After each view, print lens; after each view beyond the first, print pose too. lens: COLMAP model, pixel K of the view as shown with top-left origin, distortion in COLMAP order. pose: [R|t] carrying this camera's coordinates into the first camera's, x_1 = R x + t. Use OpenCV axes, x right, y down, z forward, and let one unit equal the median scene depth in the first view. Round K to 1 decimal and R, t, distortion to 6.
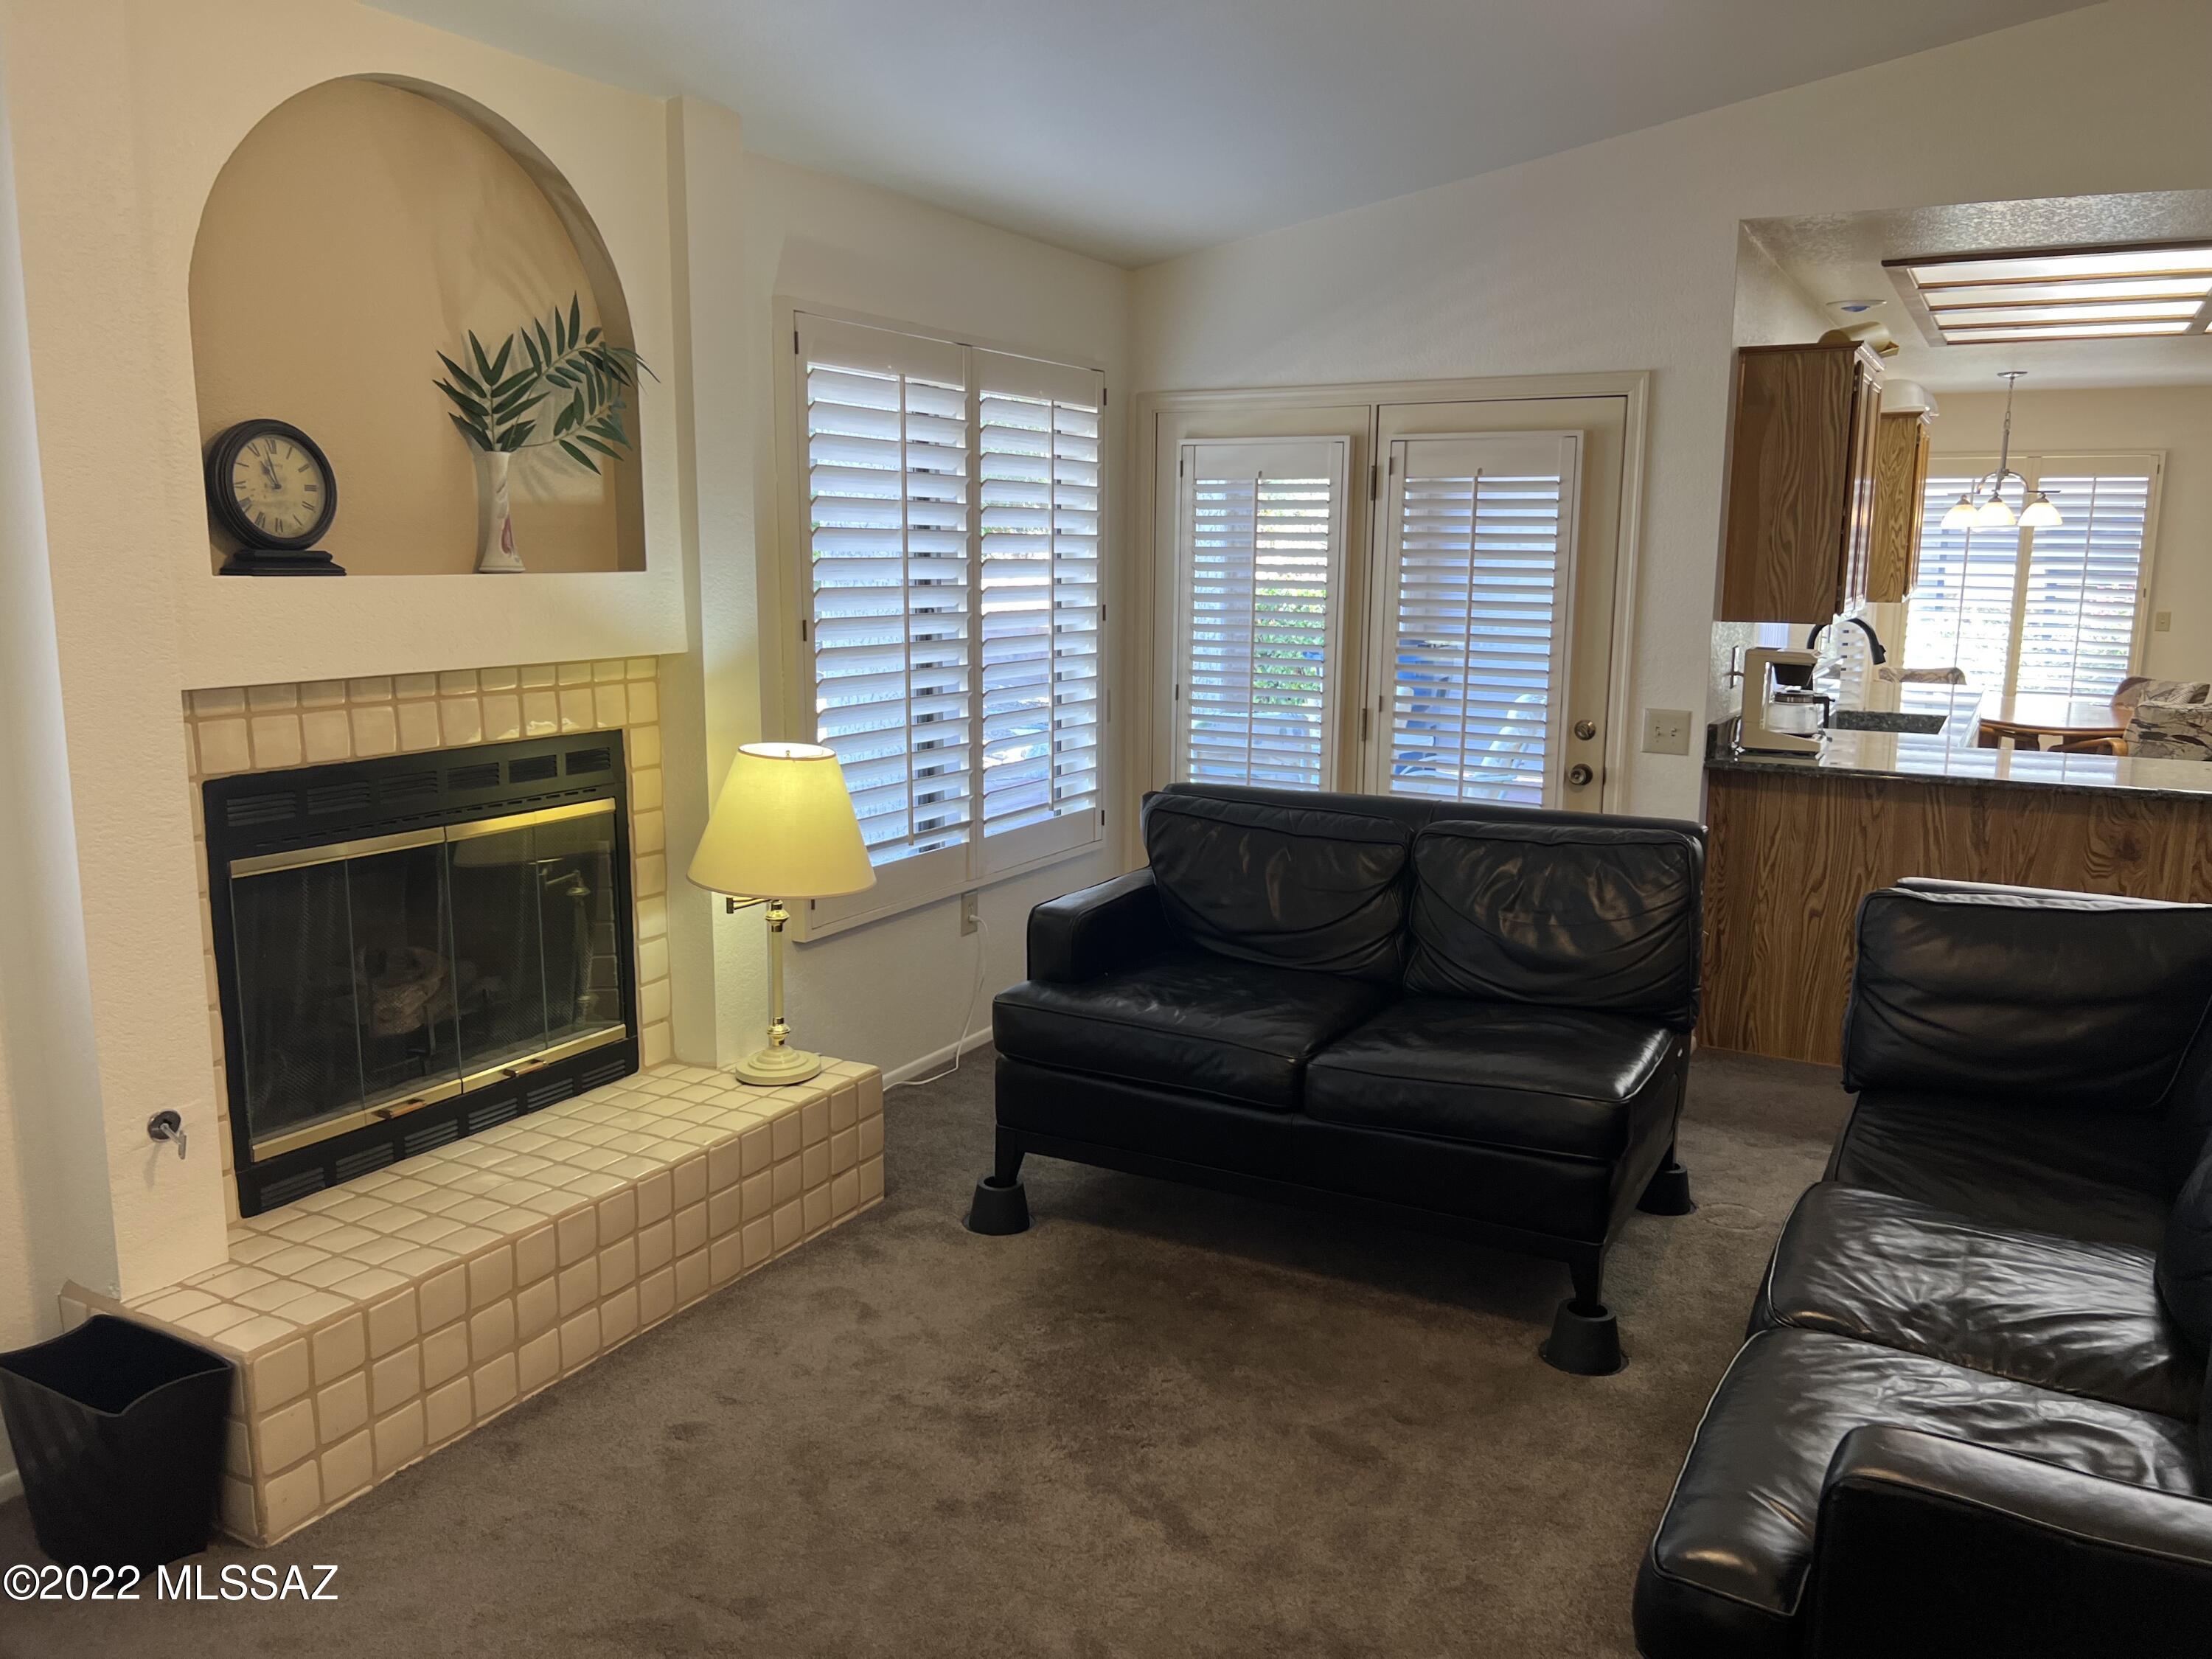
lens RADIAL K [[1656.2, 0, 1113.7], [0, 1656.2, 819.5], [0, 0, 1]] dist [0.065678, -0.080253]
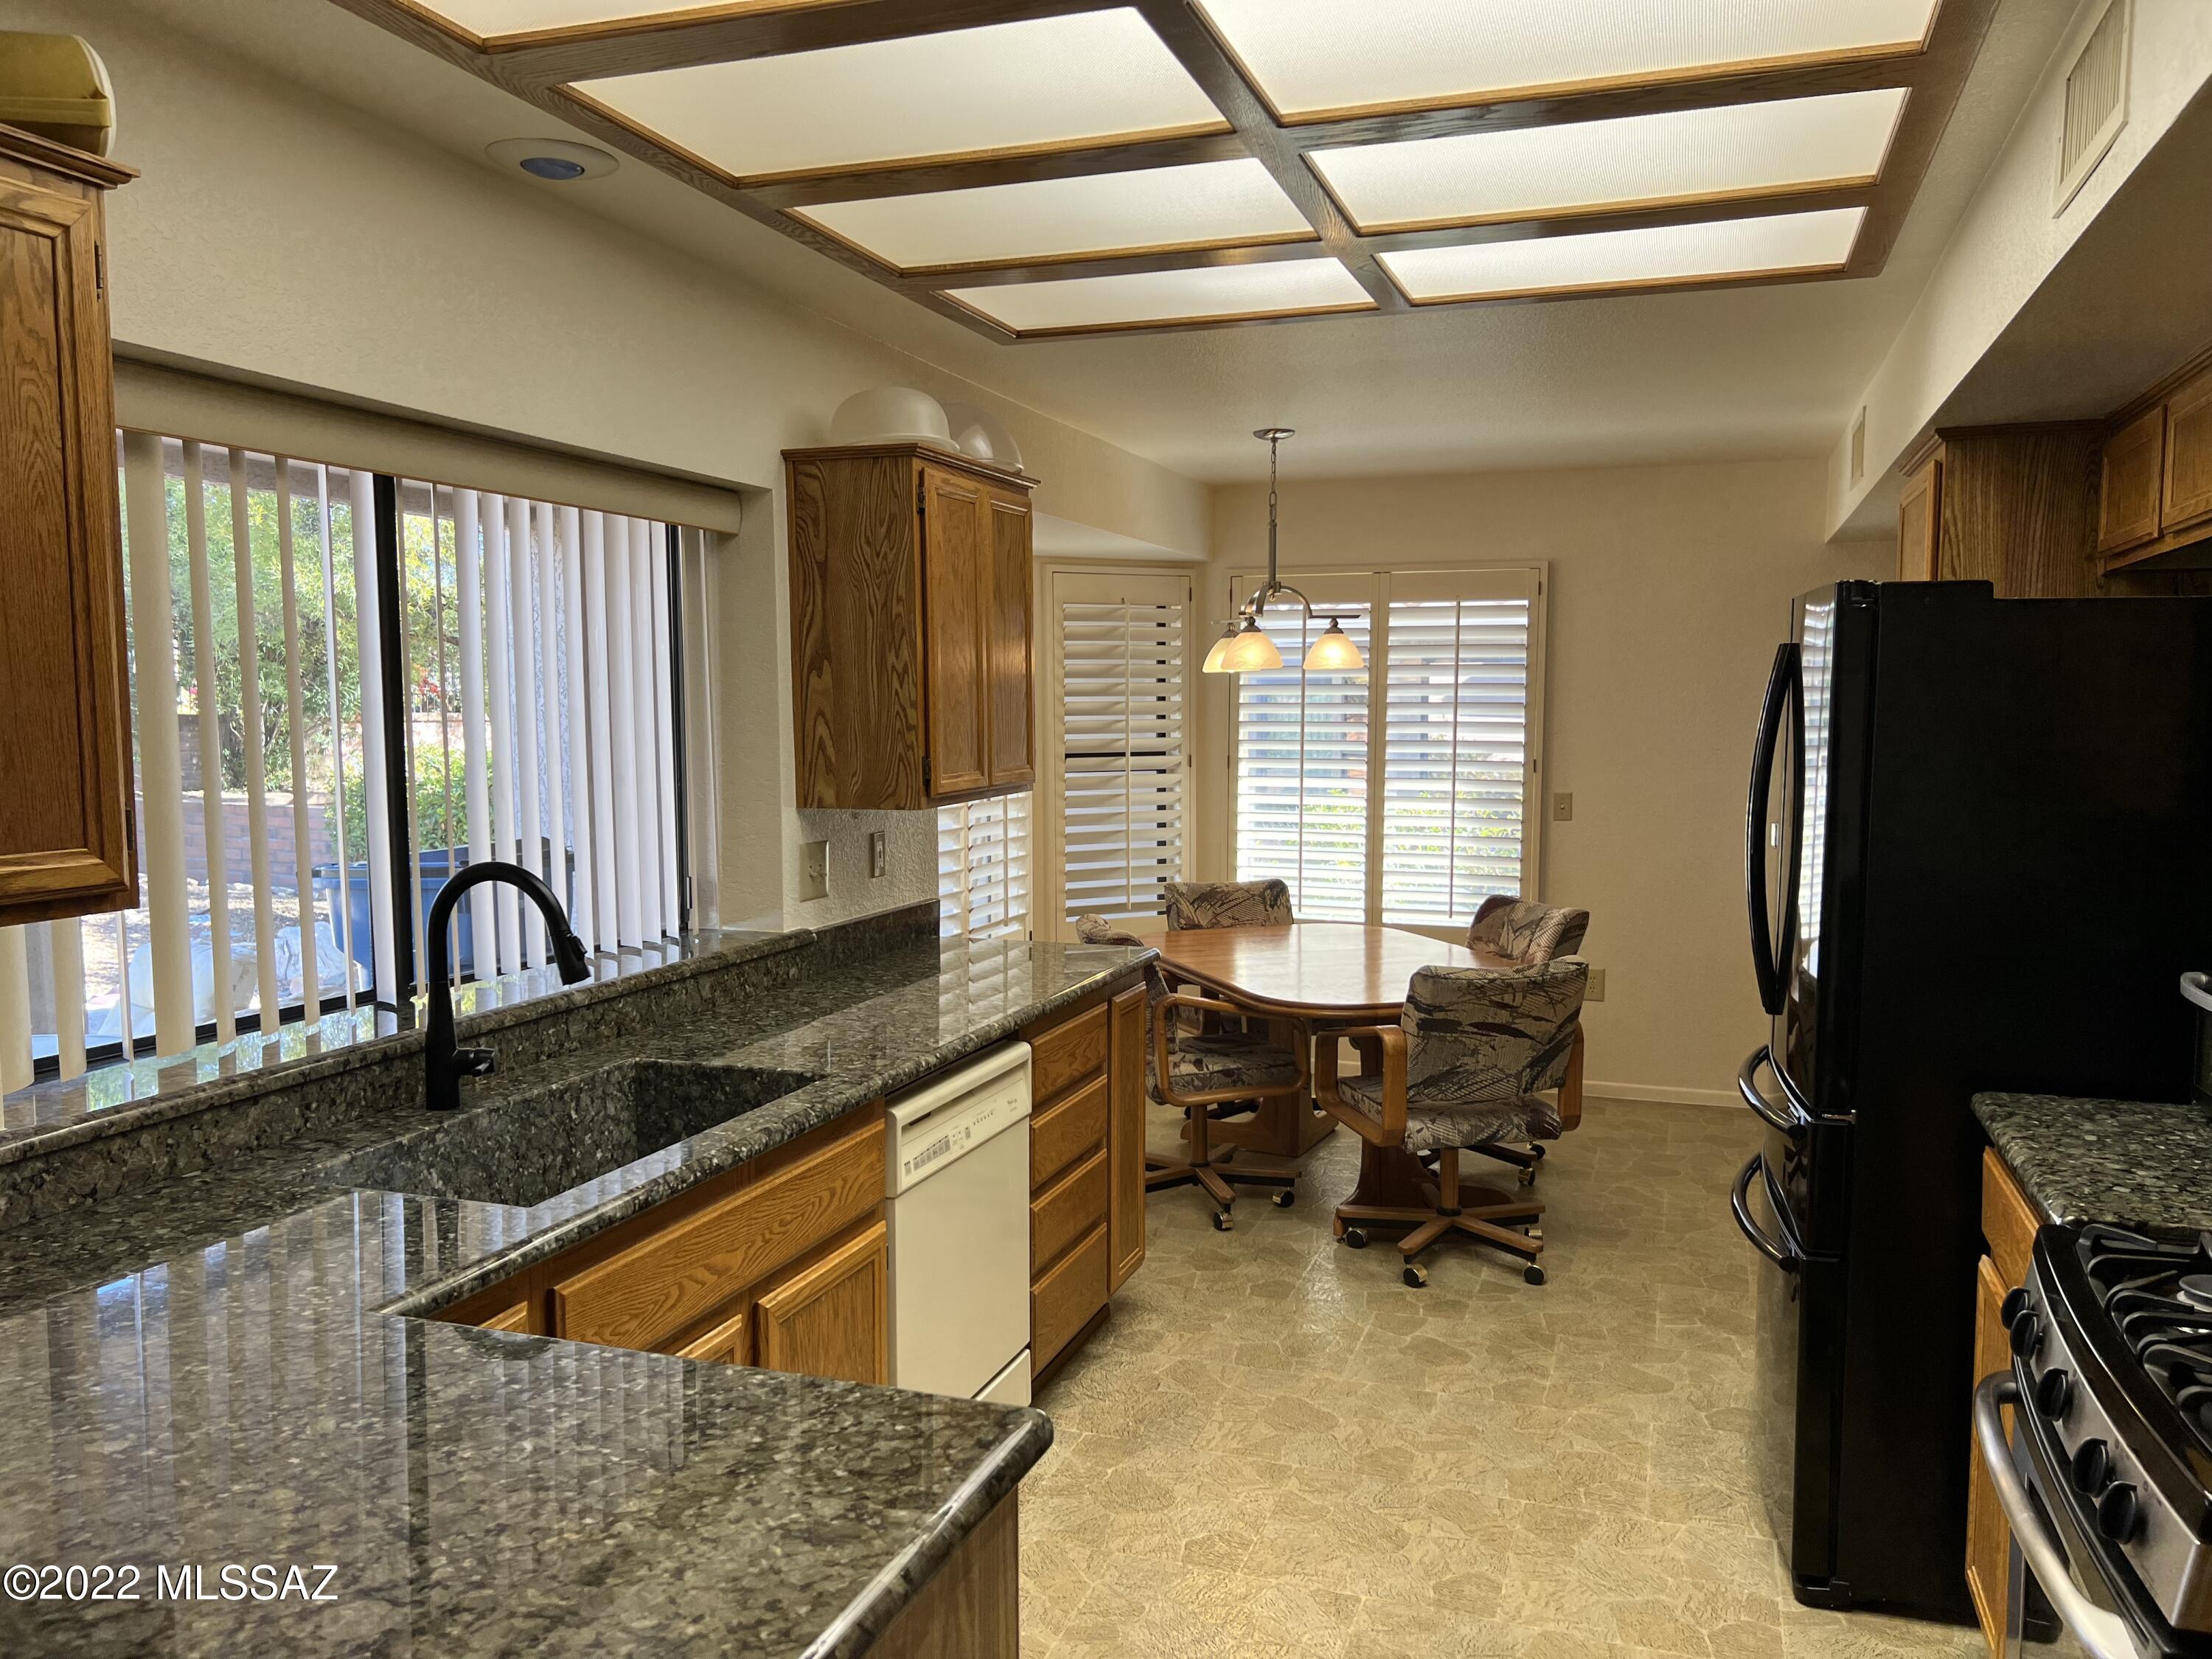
lens RADIAL K [[1656.2, 0, 1119.7], [0, 1656.2, 852.7], [0, 0, 1]] dist [0.065678, -0.080253]
pose [[0.985166, -0.023312, 0.170011, 0.795996], [0.035738, 0.996879, -0.070399, -0.139352], [-0.167839, 0.075430, 0.982924, 0.867152]]
